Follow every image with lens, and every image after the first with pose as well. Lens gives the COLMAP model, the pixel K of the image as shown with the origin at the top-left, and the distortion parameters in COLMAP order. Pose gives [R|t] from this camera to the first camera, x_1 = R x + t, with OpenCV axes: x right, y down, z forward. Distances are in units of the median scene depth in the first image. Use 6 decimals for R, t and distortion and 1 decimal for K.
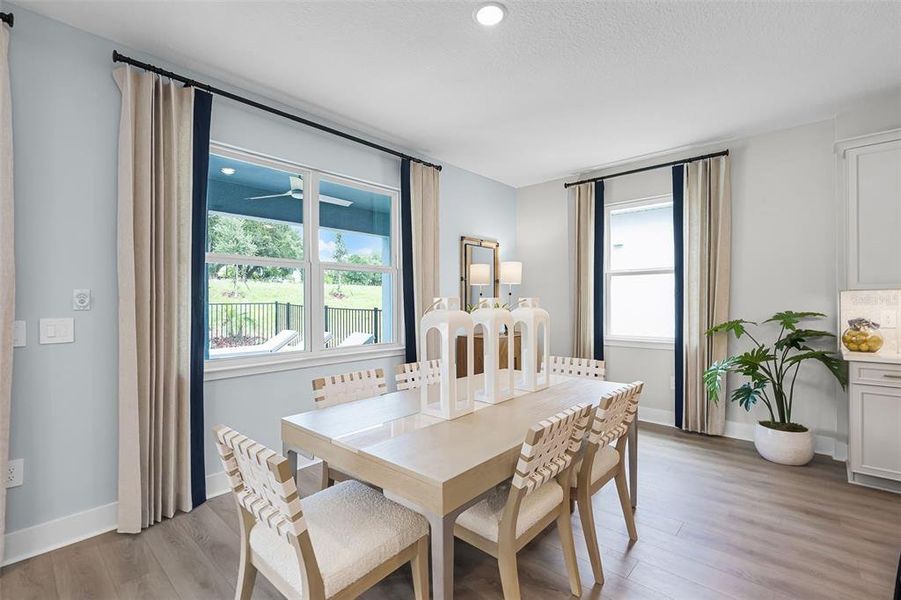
lens RADIAL K [[406.0, 0, 454.5], [0, 406.0, 299.0], [0, 0, 1]] dist [-0.014270, 0.002025]
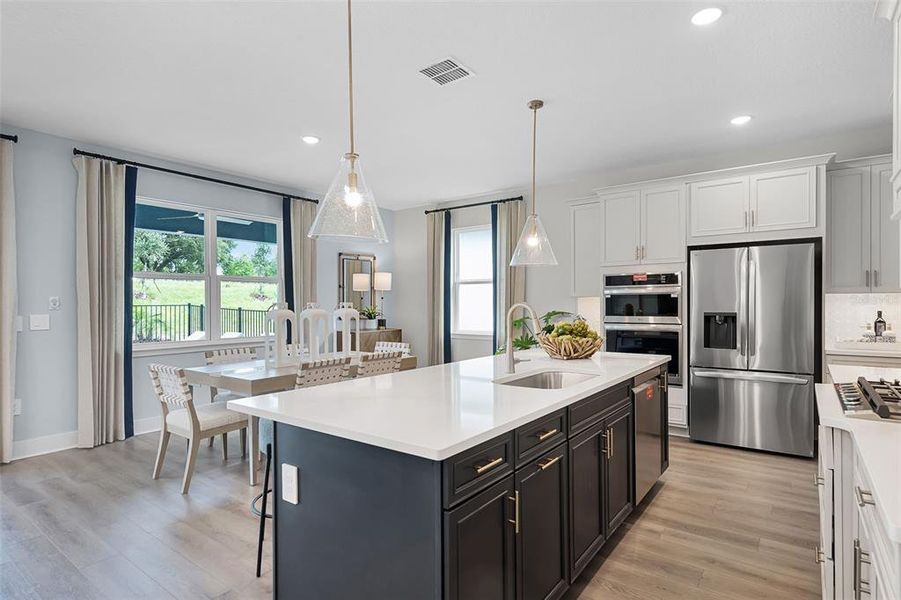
lens RADIAL K [[469.0, 0, 453.5], [0, 469.0, 303.8], [0, 0, 1]] dist [-0.000304, -0.004334]
pose [[0.995670, 0.001289, 0.092947, 0.277651], [-0.002022, 0.999968, 0.007795, -0.008133], [-0.092934, -0.007949, 0.995641, -0.575305]]
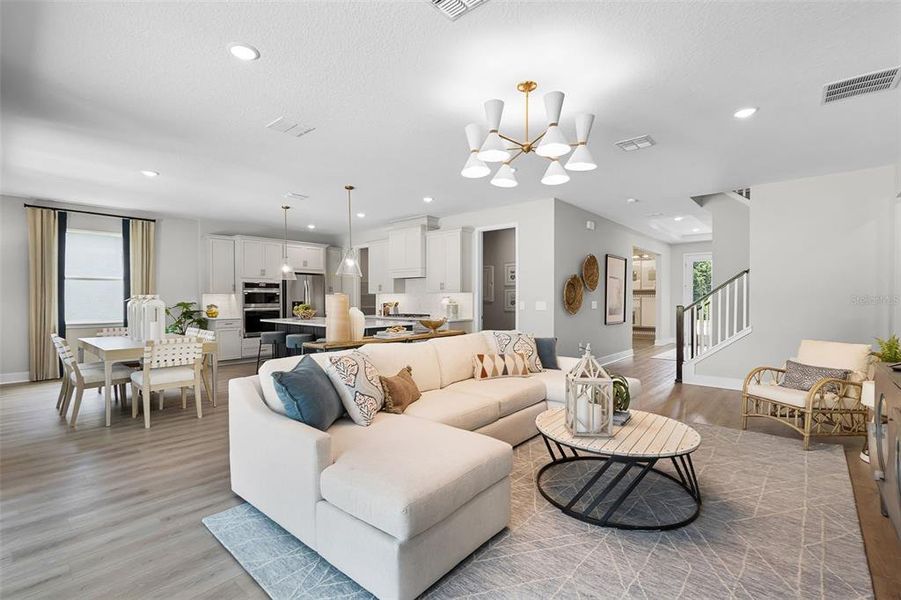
lens RADIAL K [[406.0, 0, 452.7], [0, 406.0, 299.9], [0, 0, 1]] dist [-0.014270, 0.002025]
pose [[-0.019390, 0.000720, 0.999812, -1.229855], [-0.008053, 0.999967, -0.000876, 0.006808], [-0.999780, -0.008068, -0.019384, -0.379516]]
